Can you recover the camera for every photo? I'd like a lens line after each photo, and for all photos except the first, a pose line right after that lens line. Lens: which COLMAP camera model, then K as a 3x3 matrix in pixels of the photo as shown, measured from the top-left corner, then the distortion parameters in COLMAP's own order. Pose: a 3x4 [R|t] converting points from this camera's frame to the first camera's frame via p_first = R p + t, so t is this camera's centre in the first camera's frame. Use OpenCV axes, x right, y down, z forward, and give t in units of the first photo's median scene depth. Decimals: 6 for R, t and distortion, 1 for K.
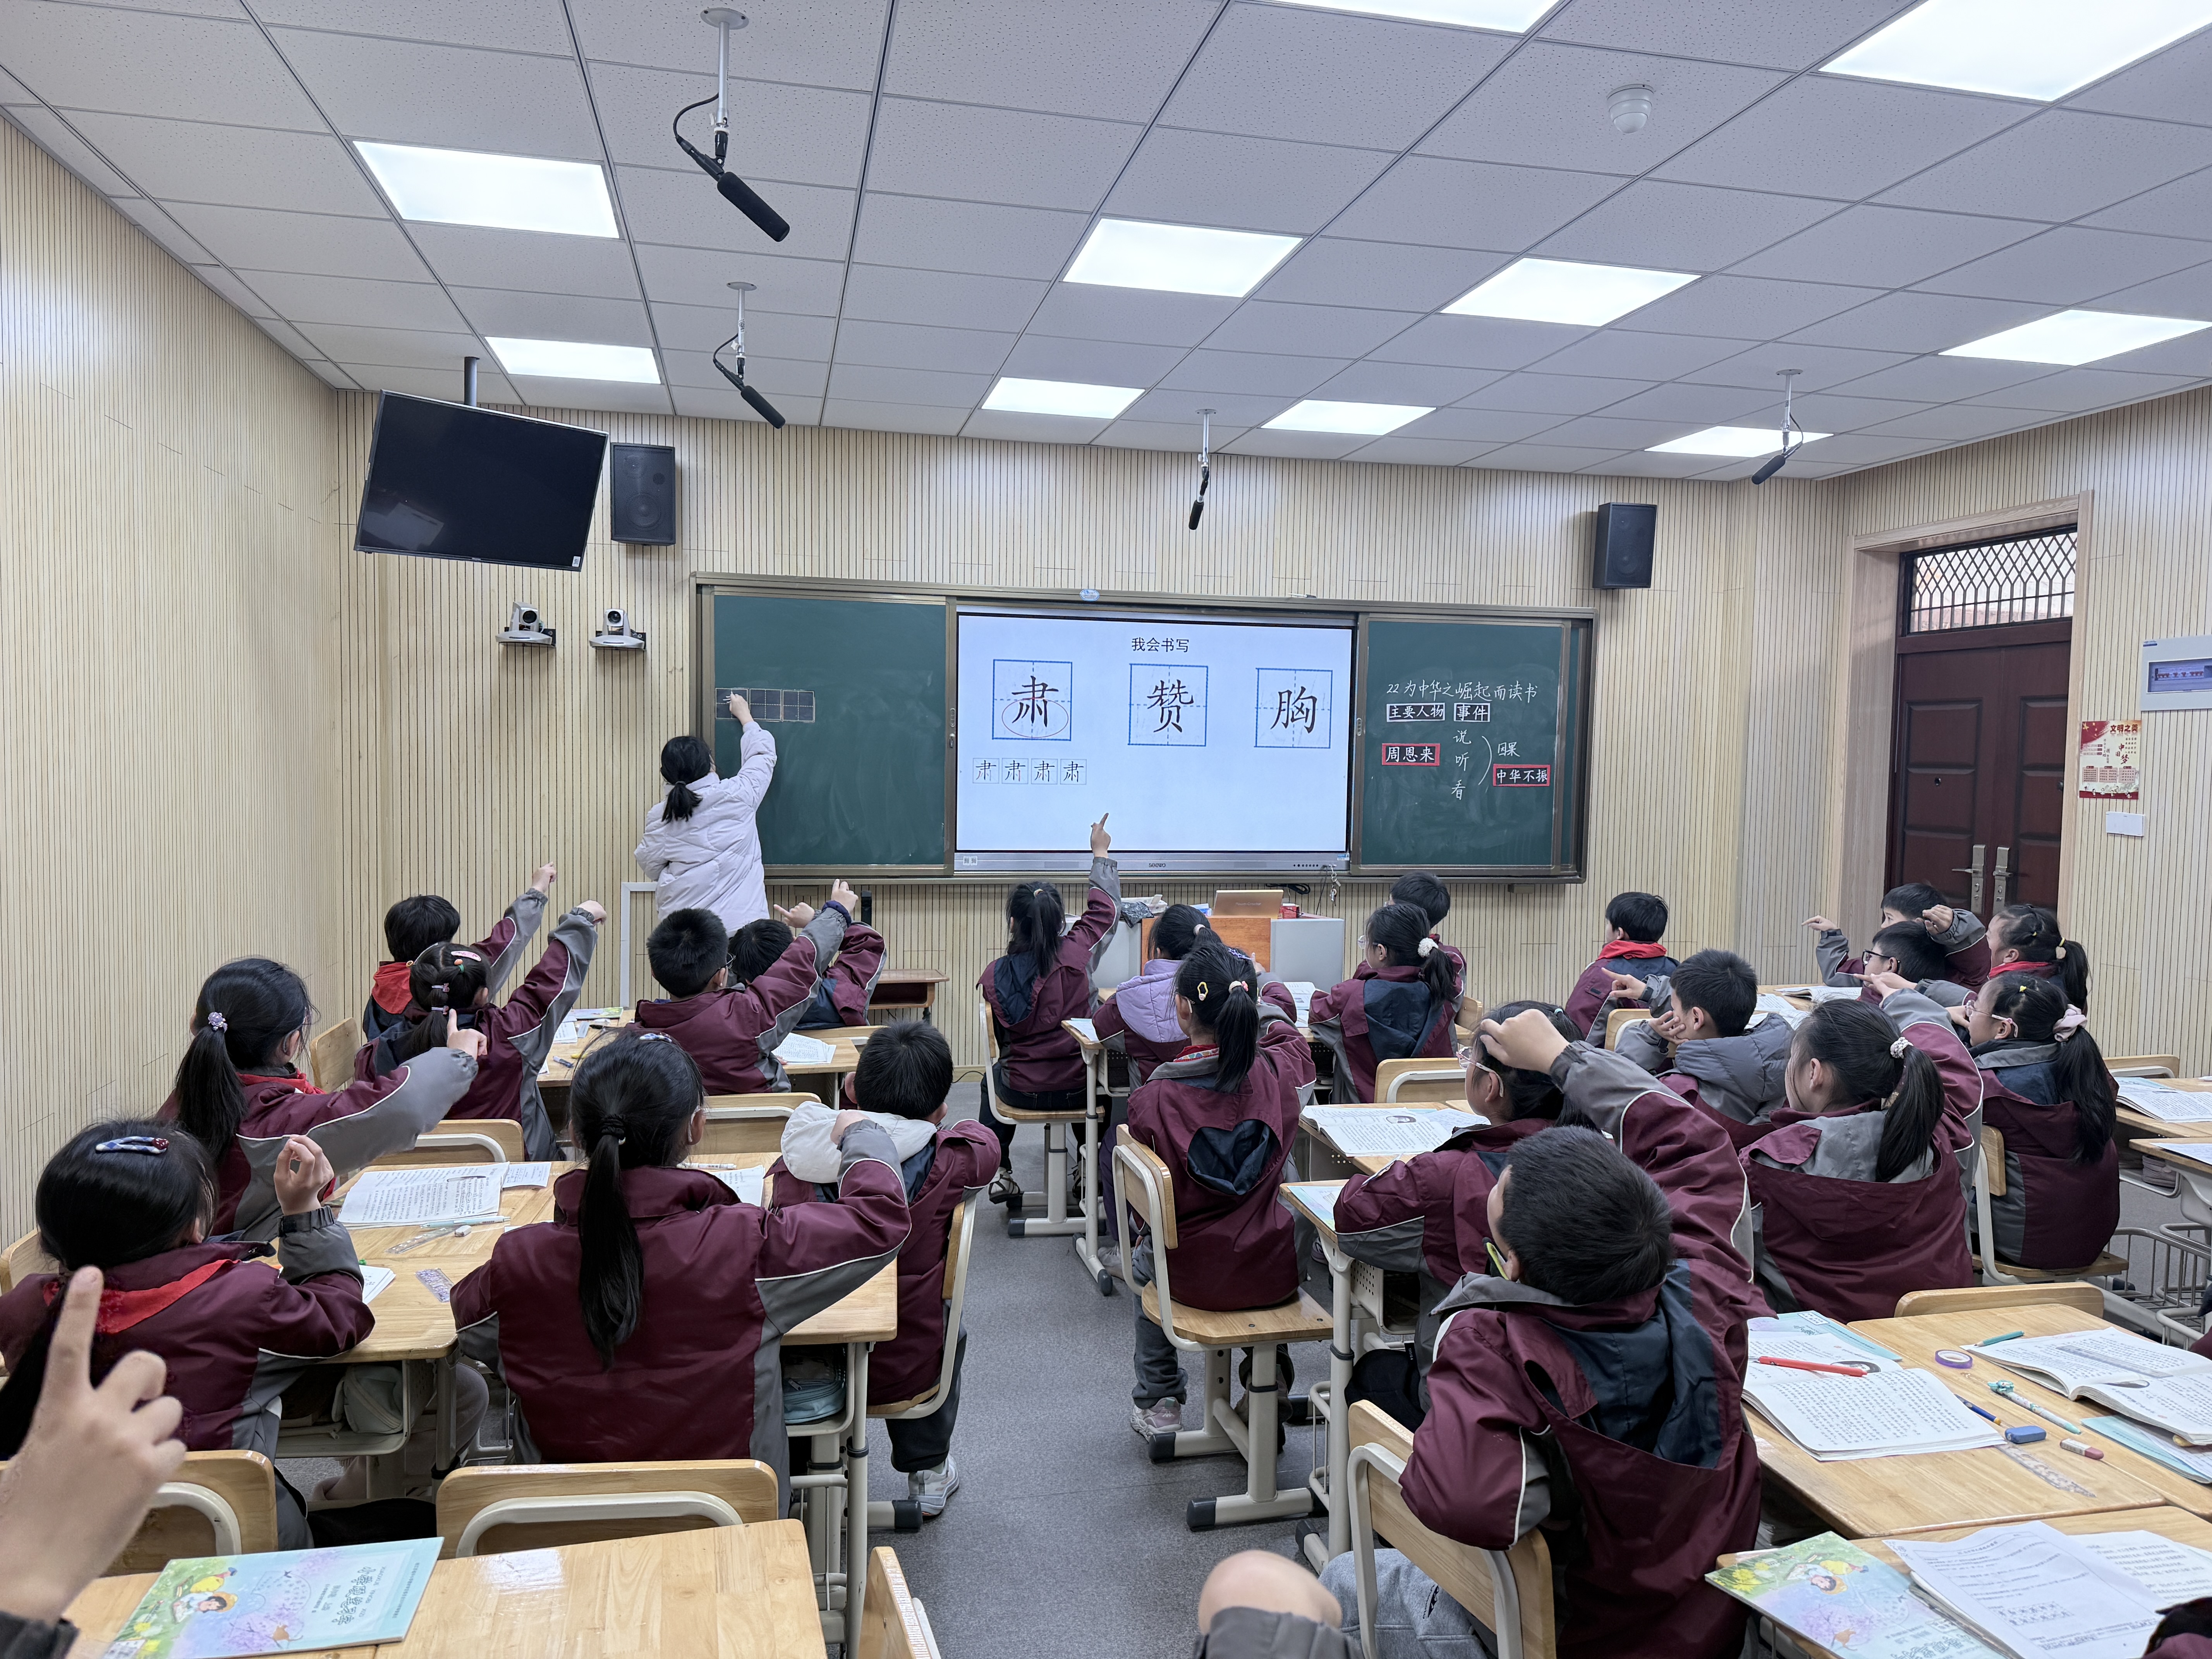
lens RADIAL K [[1523.9, 0, 1106.0], [0, 1523.9, 829.5], [0, 0, 1]] dist [0.193692, -0.347750]
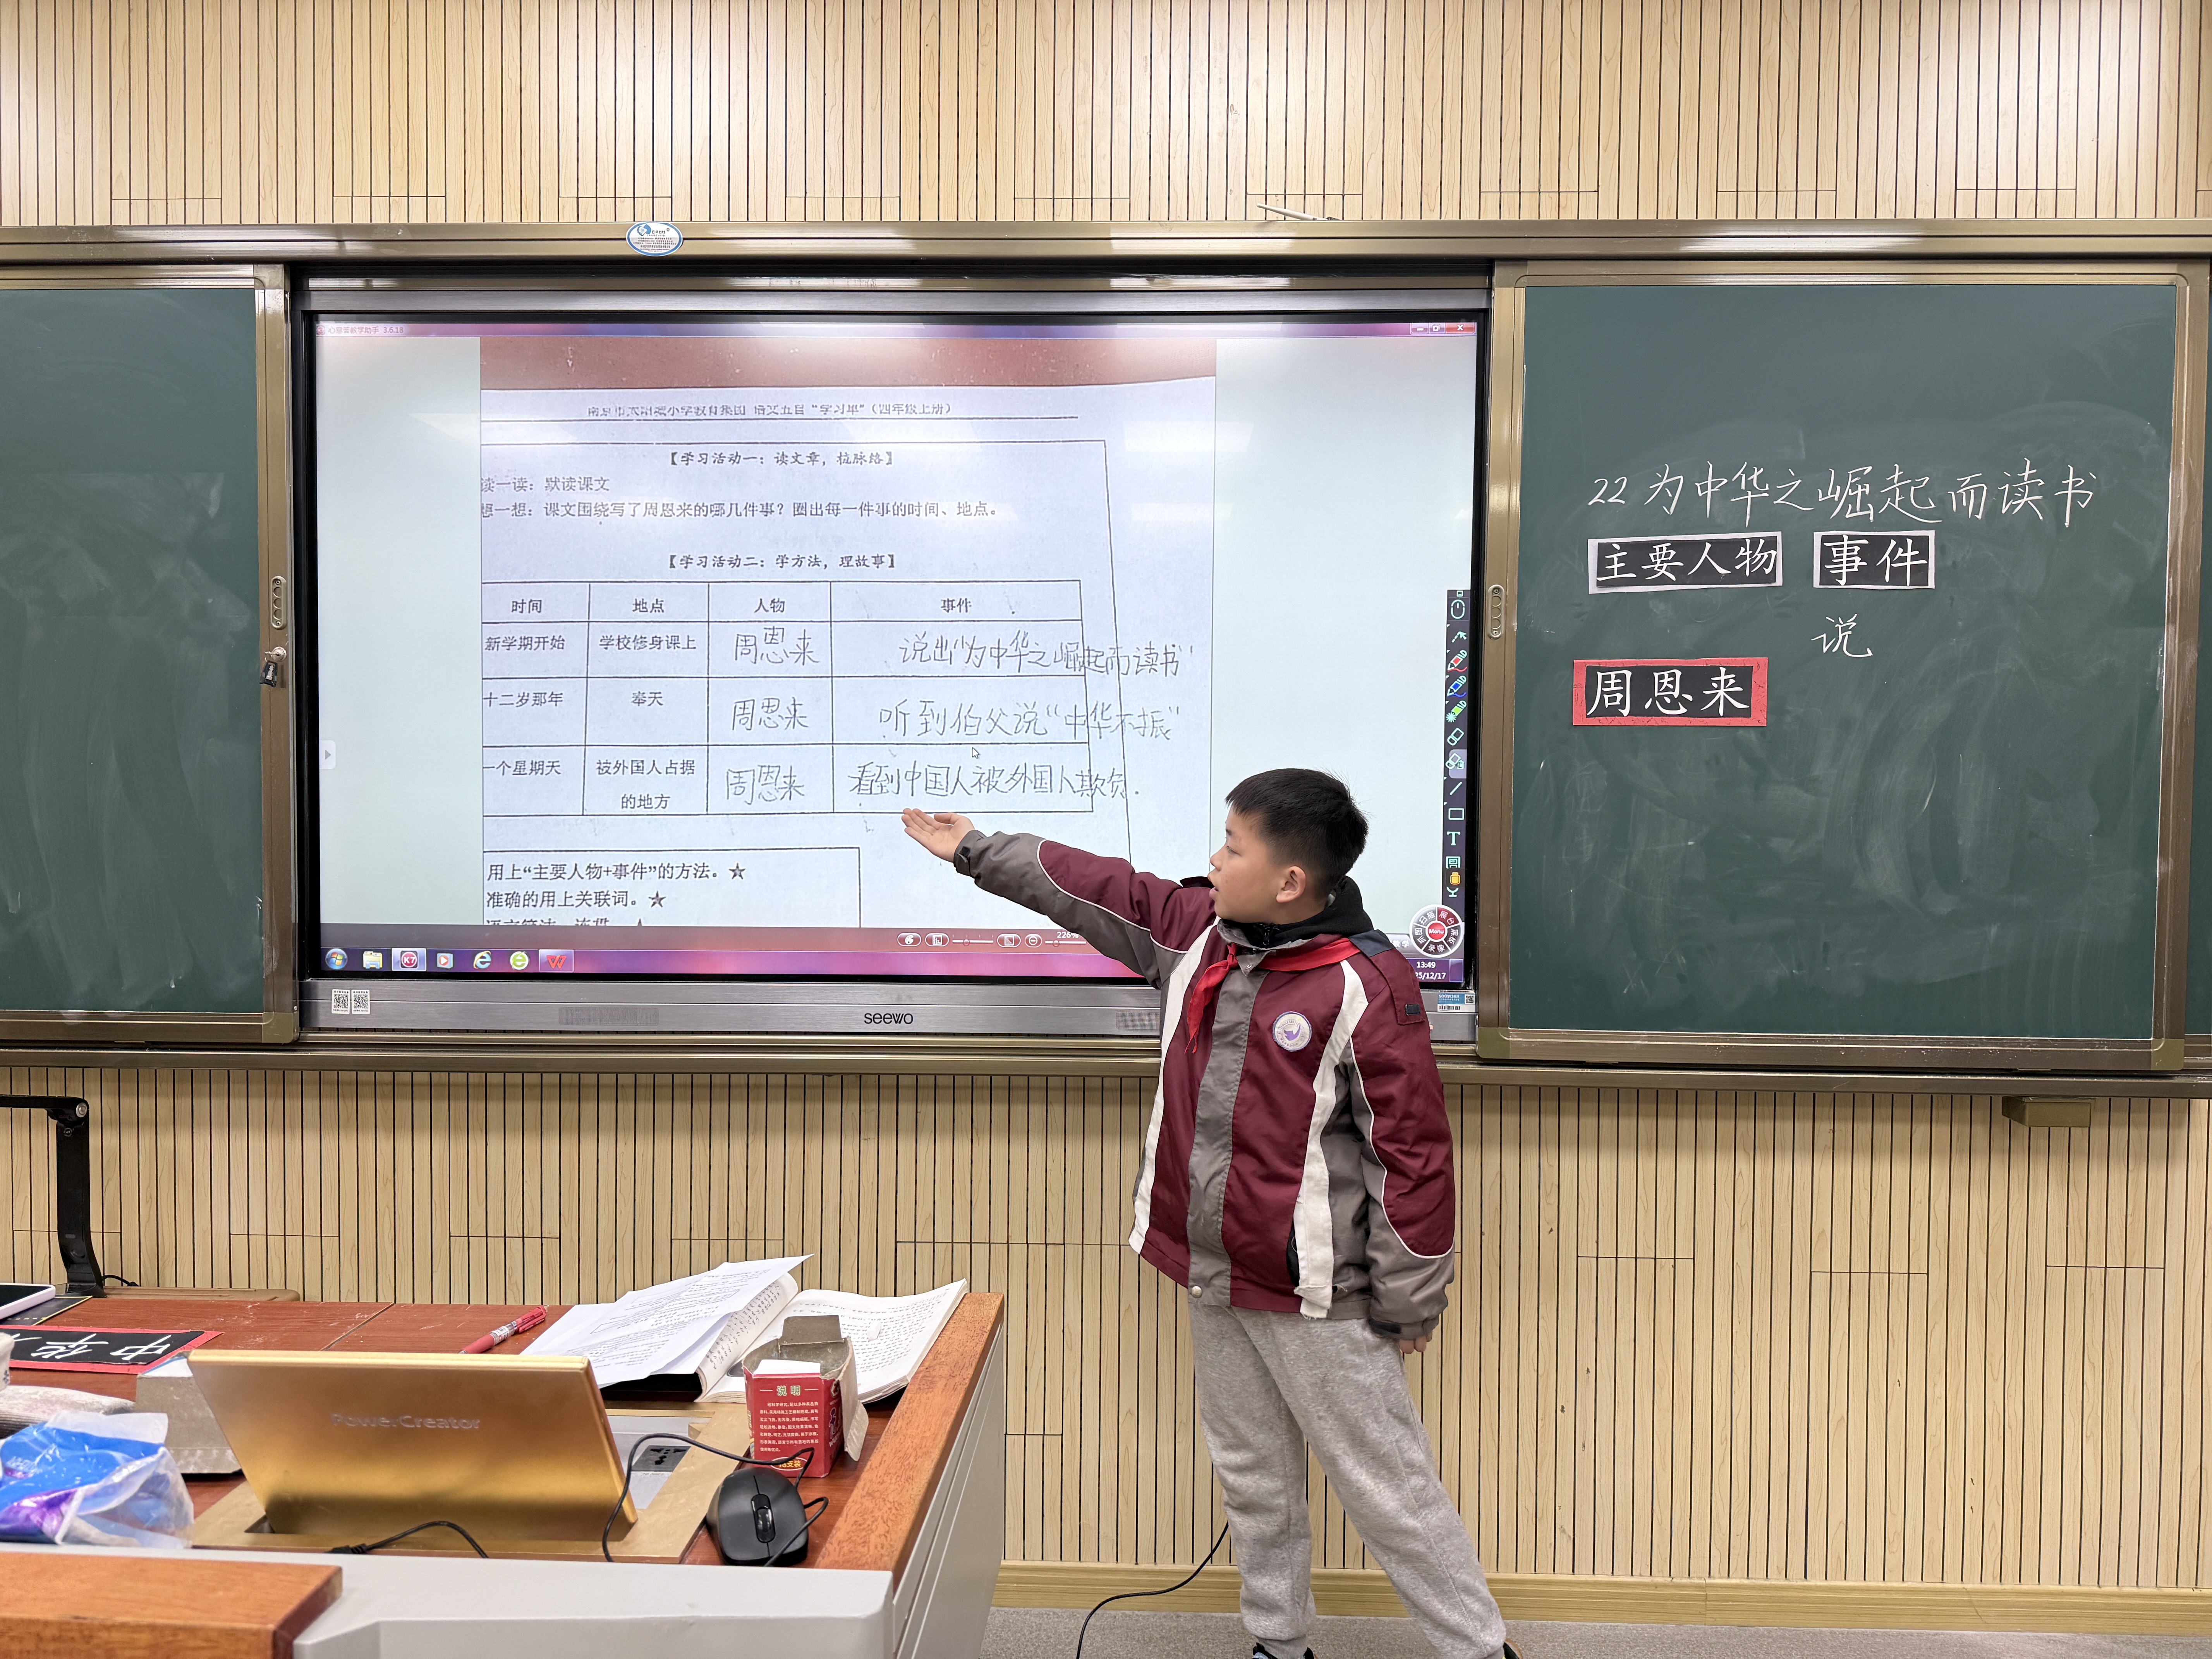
lens RADIAL K [[1536.3, 0, 1106.0], [0, 1536.3, 829.5], [0, 0, 1]] dist [0.051255, -0.062332]
pose [[0.968161, -0.002938, -0.250310, 0.165593], [-0.004018, 0.999620, -0.027272, -0.010479], [0.250295, 0.027410, 0.967782, 0.657871]]
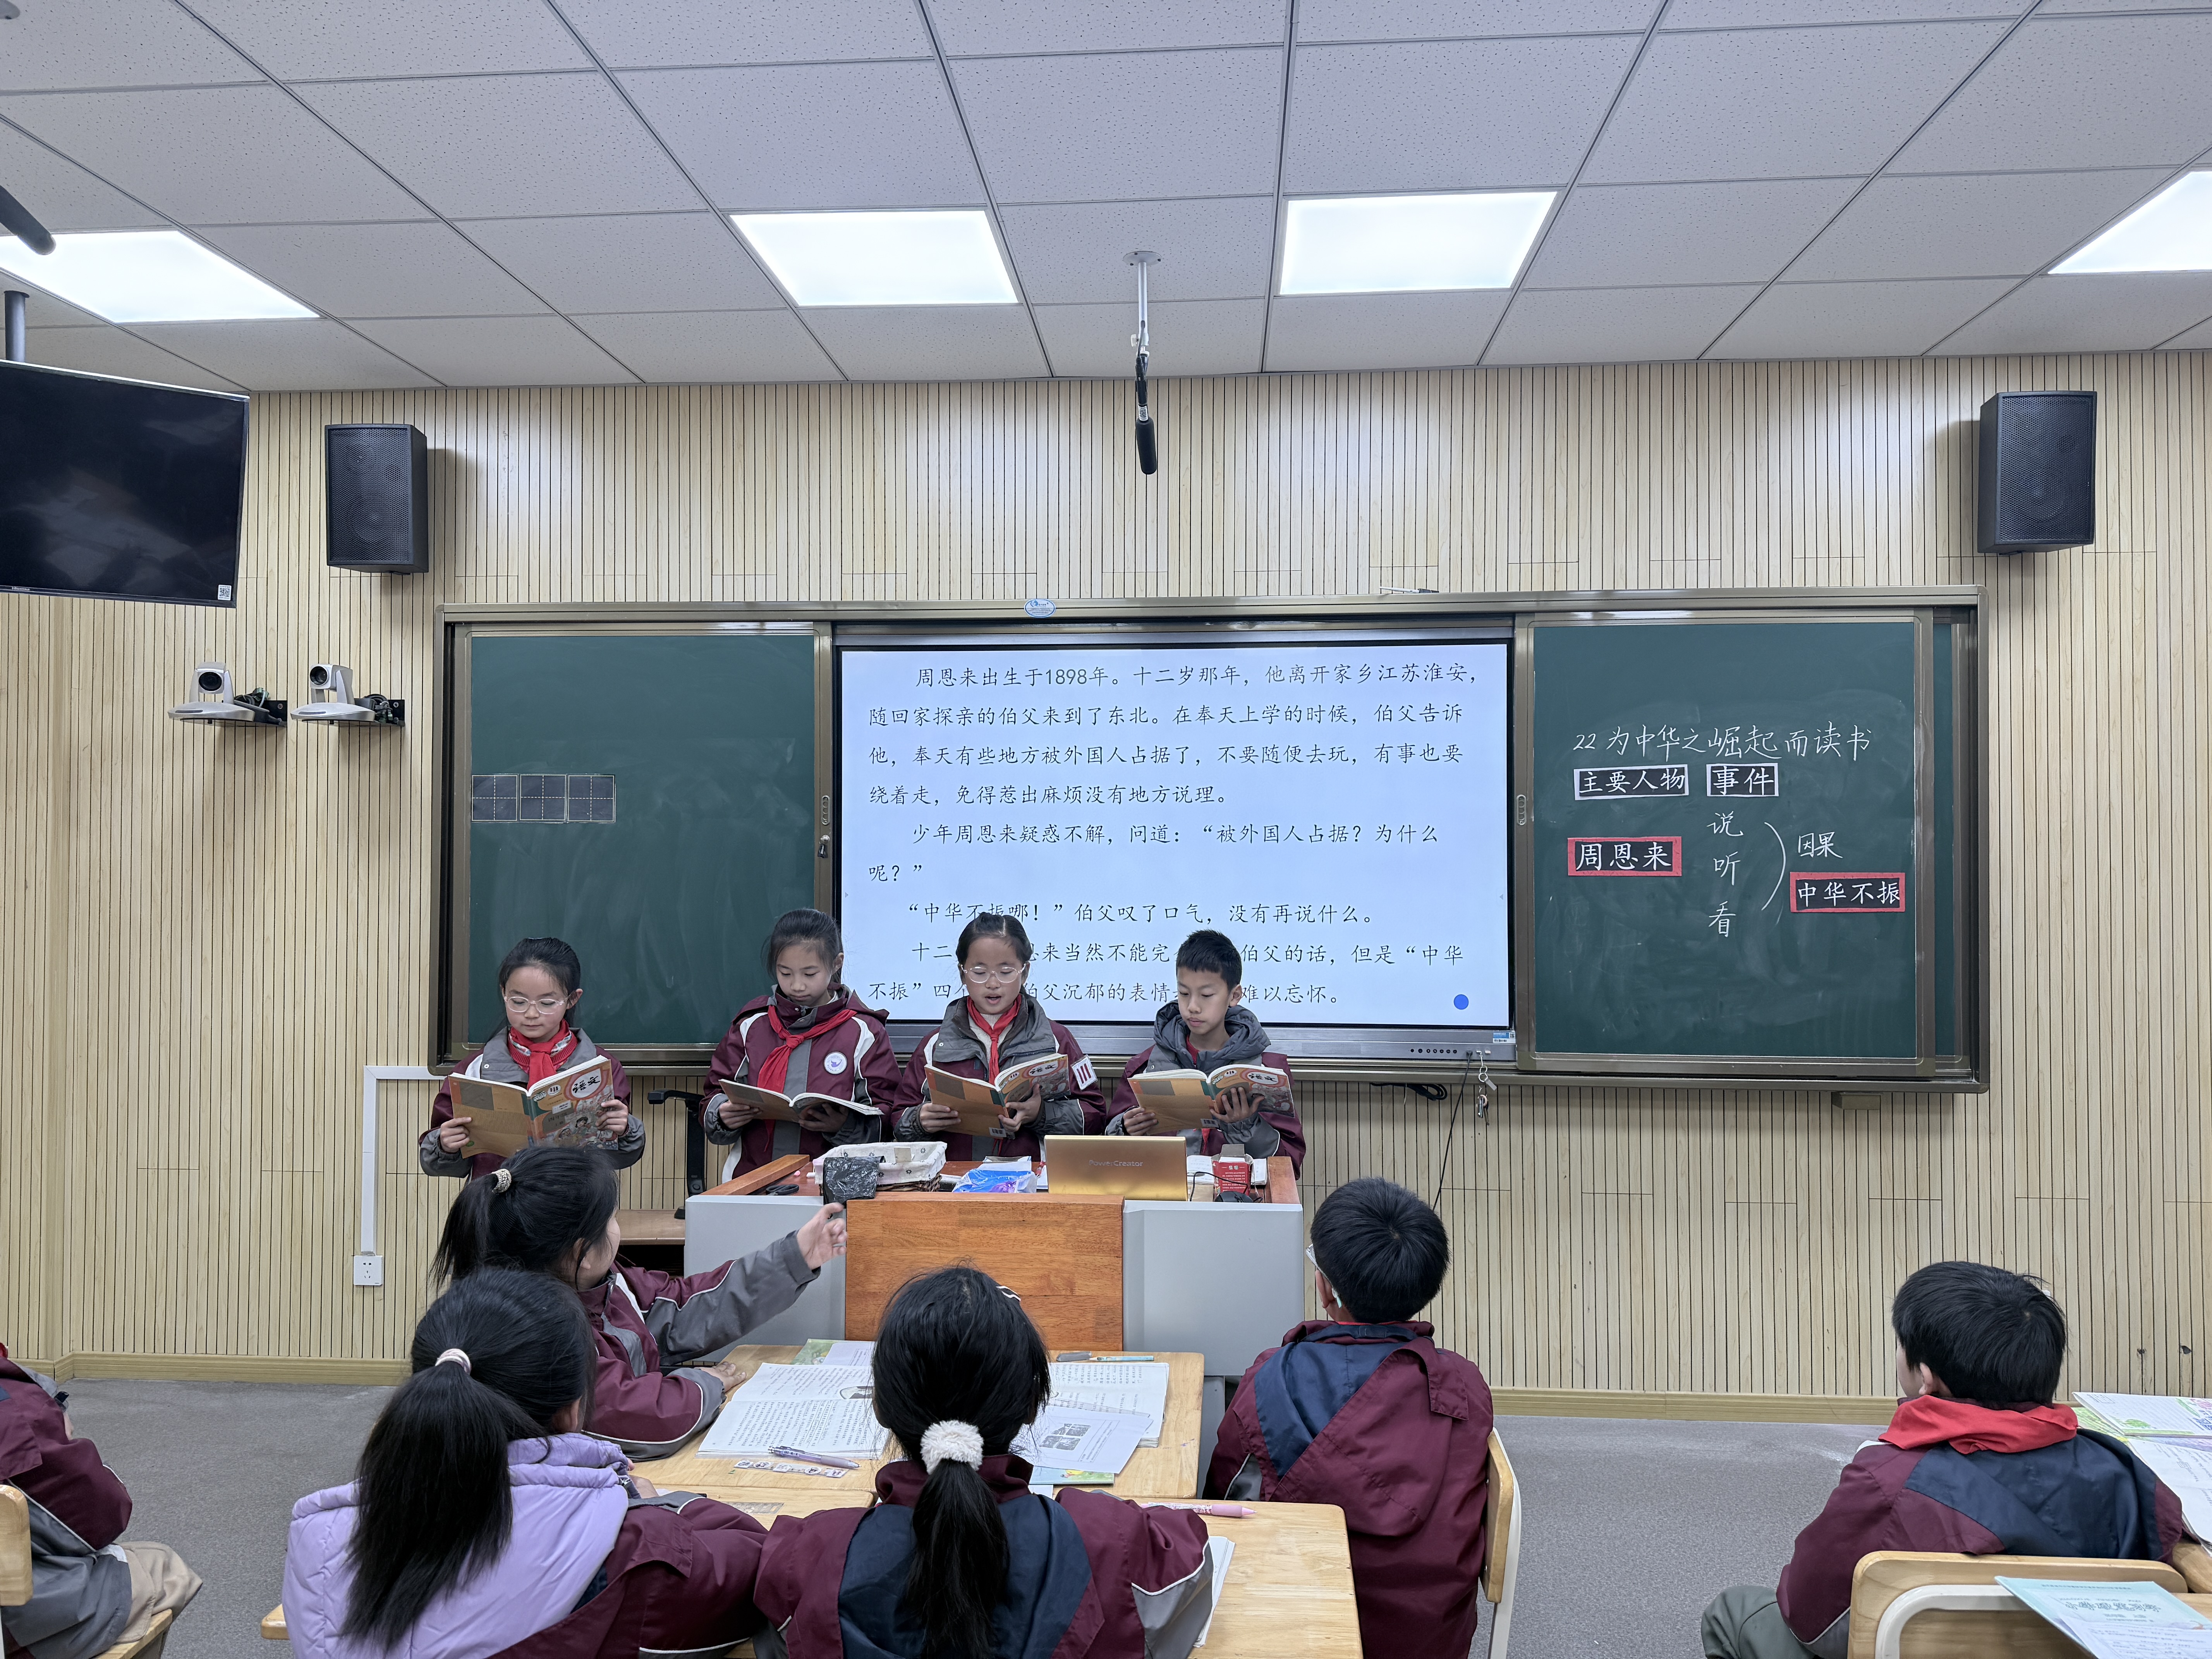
lens RADIAL K [[1556.0, 0, 1106.0], [0, 1556.0, 829.5], [0, 0, 1]] dist [0.117453, -0.196693]
pose [[0.955624, -0.022781, -0.293707, 0.187484], [0.000461, 0.997120, -0.075840, -0.015222], [0.294589, 0.072339, 0.952882, 0.394963]]
